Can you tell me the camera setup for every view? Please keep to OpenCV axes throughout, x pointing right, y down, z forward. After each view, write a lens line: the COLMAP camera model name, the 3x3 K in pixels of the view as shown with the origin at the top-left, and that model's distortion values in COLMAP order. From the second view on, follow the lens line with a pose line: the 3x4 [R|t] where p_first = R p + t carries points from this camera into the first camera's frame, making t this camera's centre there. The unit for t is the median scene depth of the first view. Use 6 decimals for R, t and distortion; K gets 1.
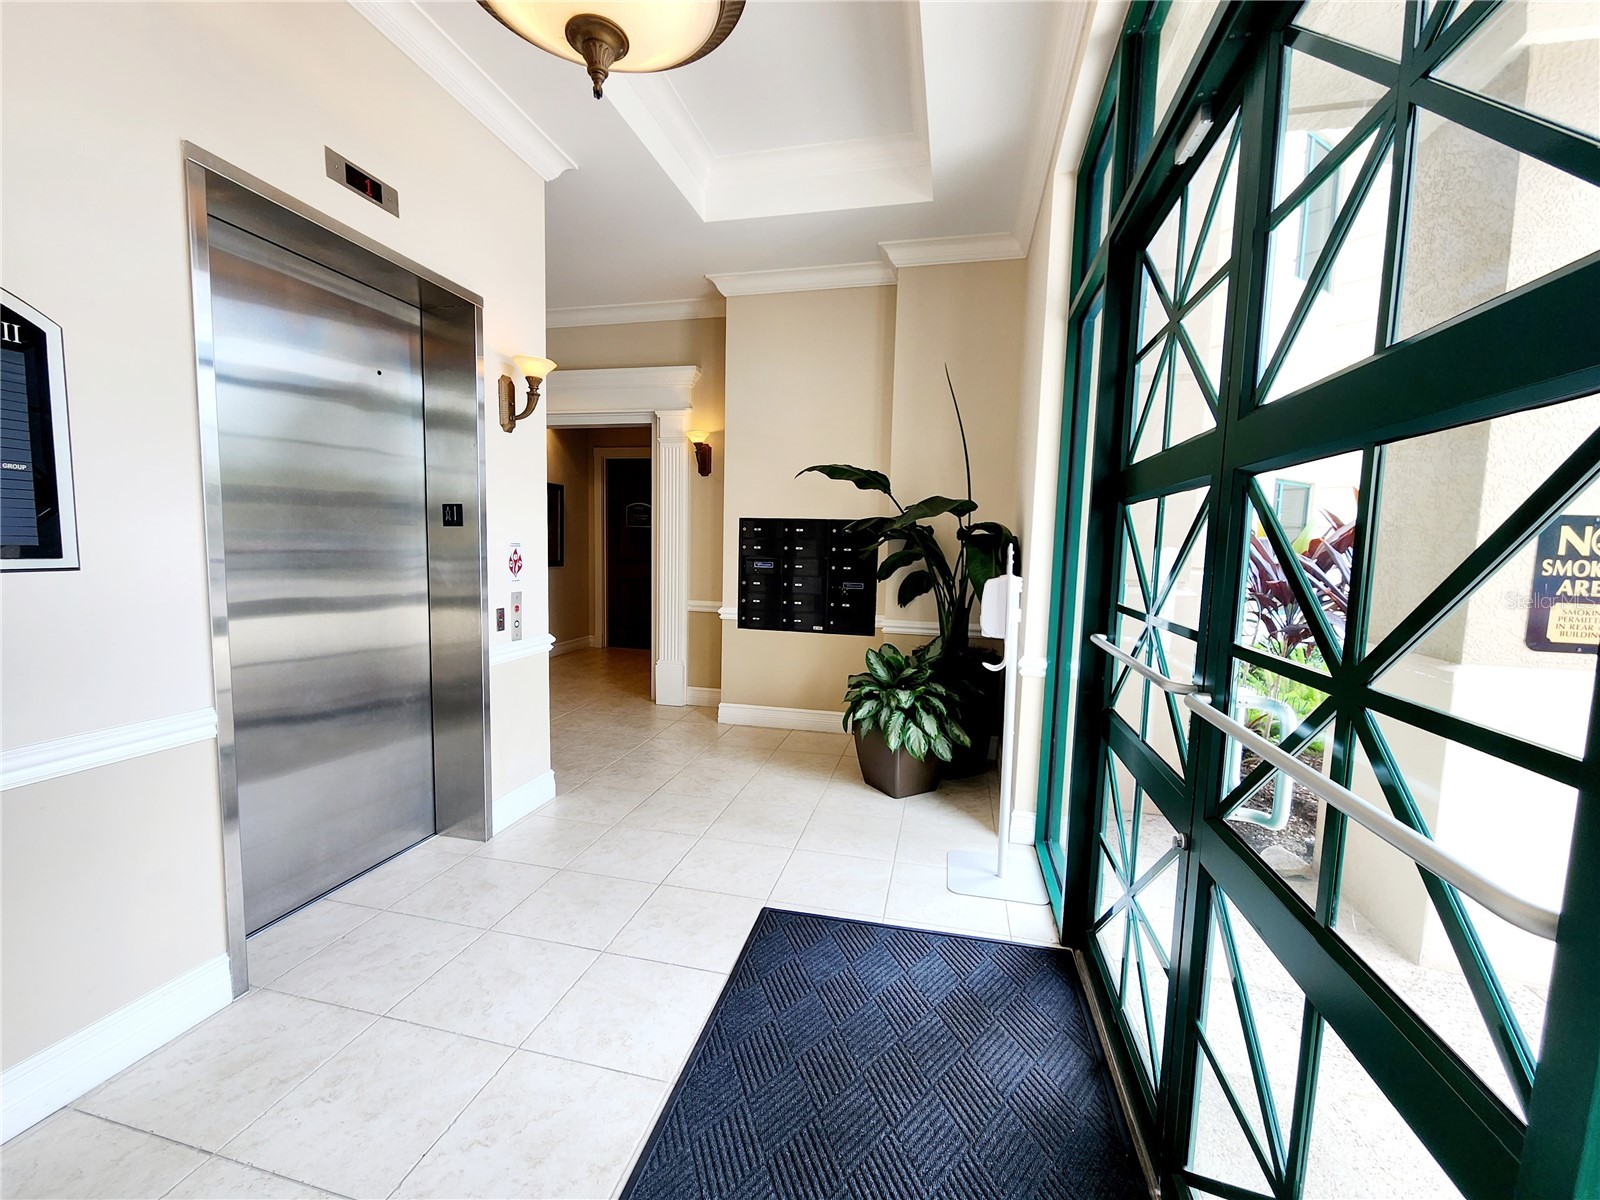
lens RADIAL K [[656.4, 0, 791.6], [0, 656.4, 605.9], [0, 0, 1]] dist [-0.001321, -0.000486]
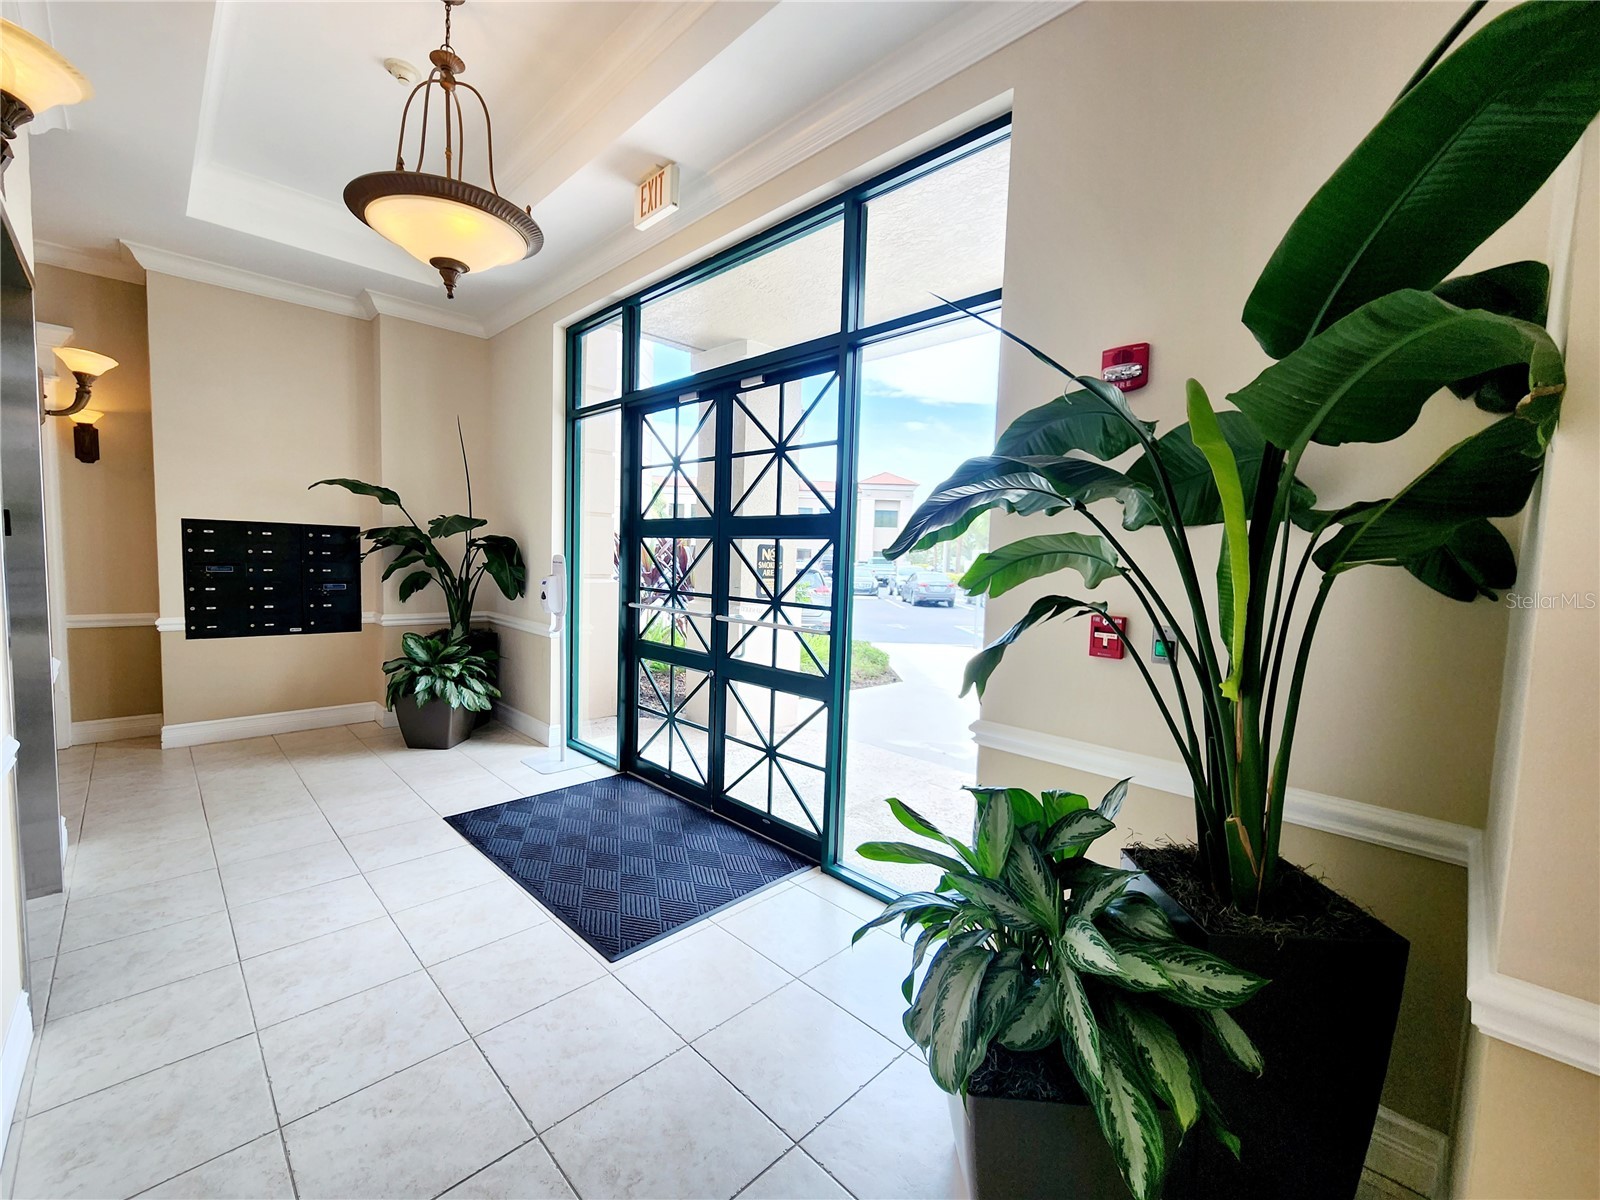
lens RADIAL K [[656.4, 0, 791.6], [0, 656.4, 605.9], [0, 0, 1]] dist [-0.001321, -0.000486]
pose [[0.523624, -0.070467, 0.849030, -0.540795], [0.059552, 0.997163, 0.046034, -0.005696], [-0.849866, 0.026457, 0.526335, -0.249436]]
